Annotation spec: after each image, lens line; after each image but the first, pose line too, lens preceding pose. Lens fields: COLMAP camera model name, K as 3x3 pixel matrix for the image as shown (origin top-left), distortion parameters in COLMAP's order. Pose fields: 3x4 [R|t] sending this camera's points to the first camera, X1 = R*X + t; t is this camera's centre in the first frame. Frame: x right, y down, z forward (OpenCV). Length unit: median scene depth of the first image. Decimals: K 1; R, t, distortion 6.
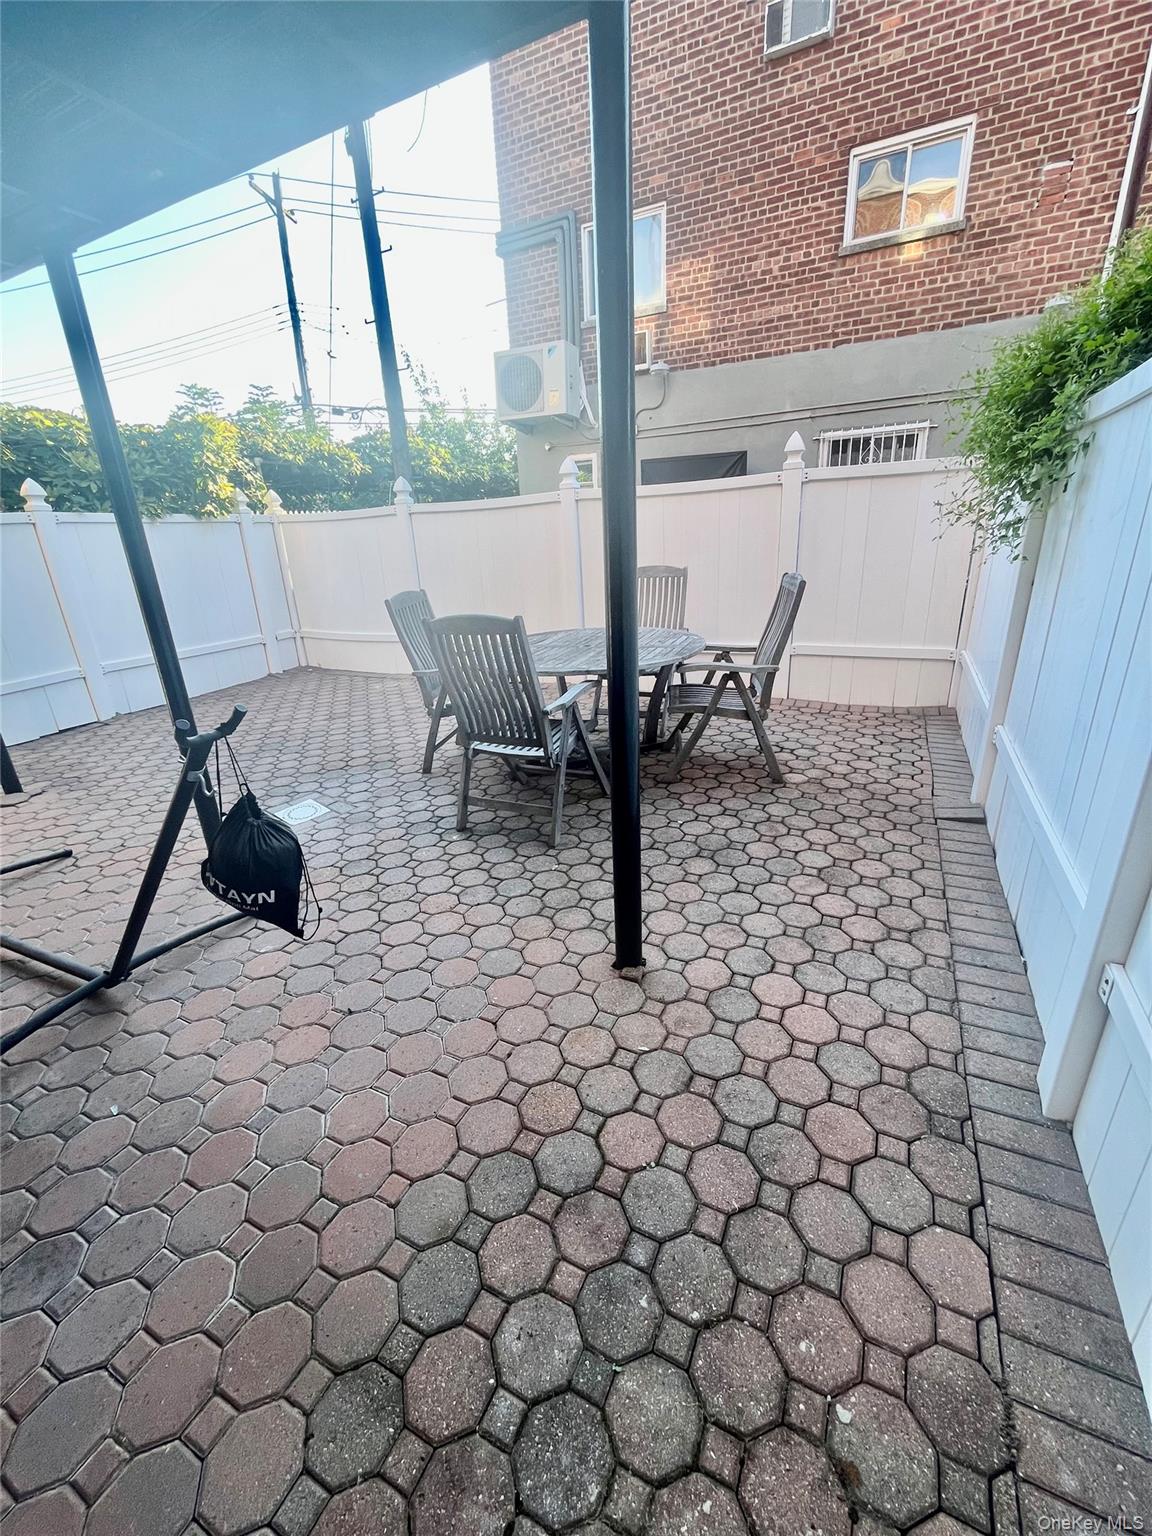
lens RADIAL K [[628.0, 0, 575.6], [0, 628.0, 769.0], [0, 0, 1]] dist [-0.000021, 0.000207]
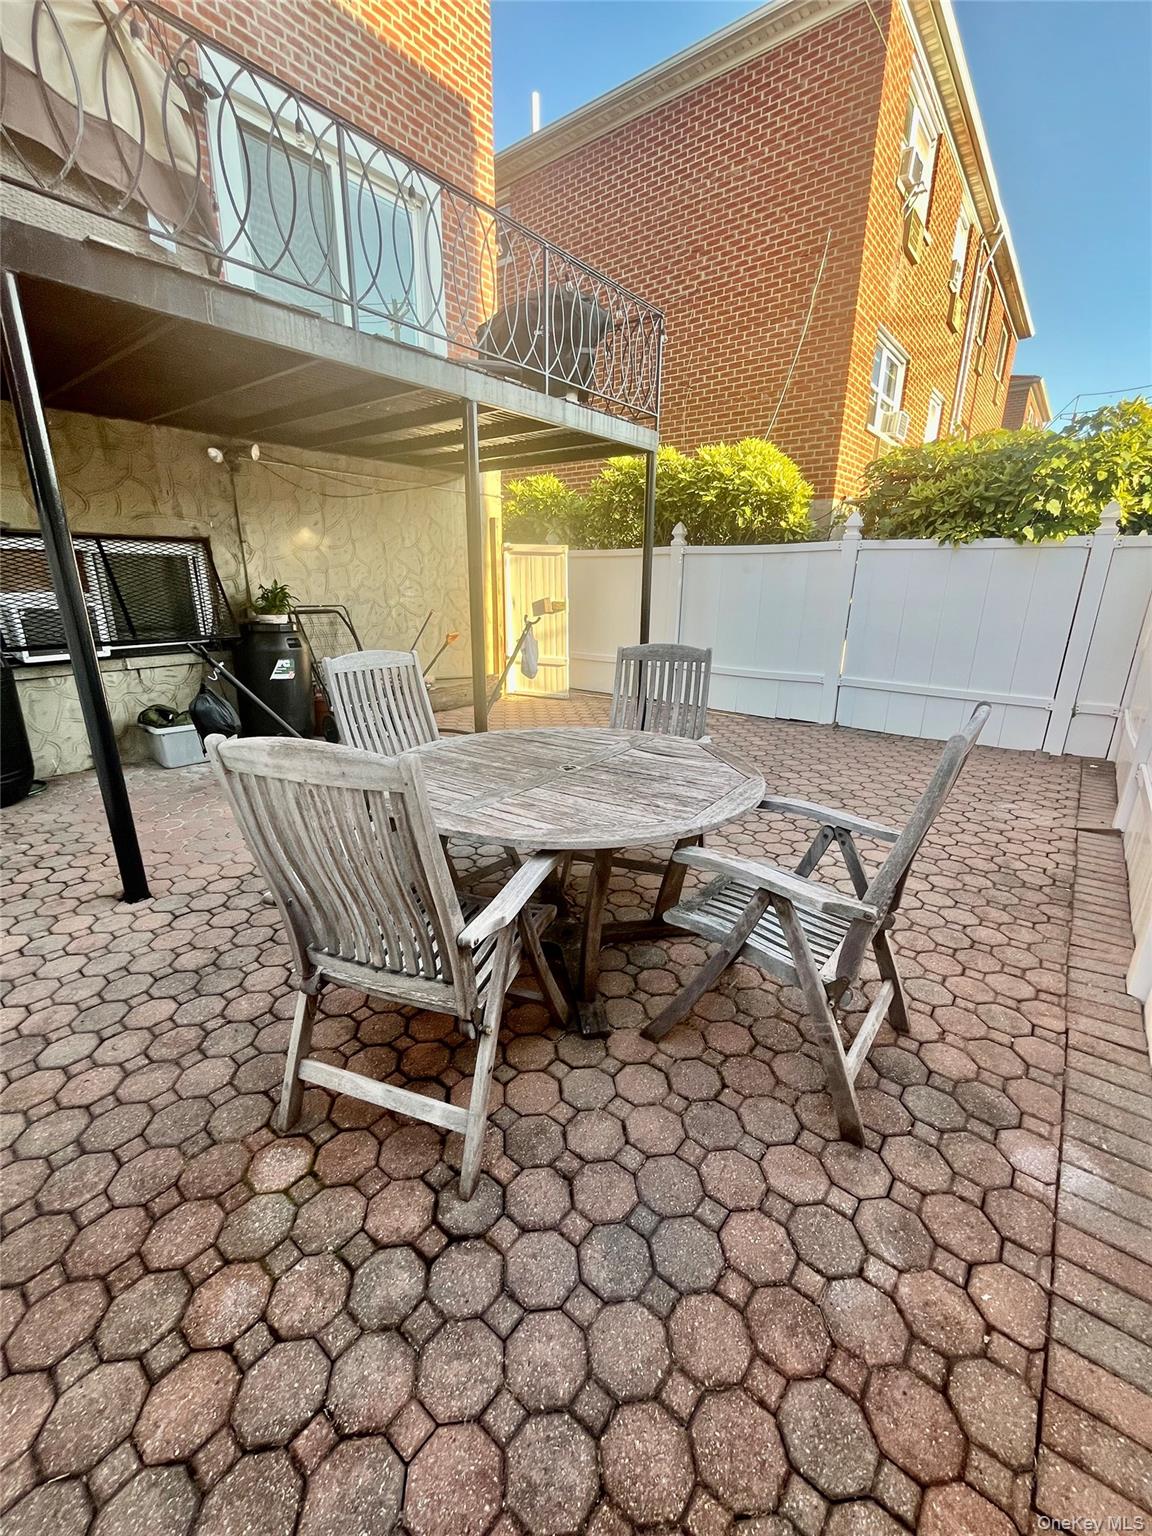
lens RADIAL K [[628.0, 0, 574.9], [0, 628.0, 768.5], [0, 0, 1]] dist [-0.000021, 0.000207]
pose [[-0.219837, 0.332149, -0.917251, 0.639301], [-0.341257, 0.854663, 0.391274, -0.481328], [0.913901, 0.399035, -0.074539, 1.156731]]
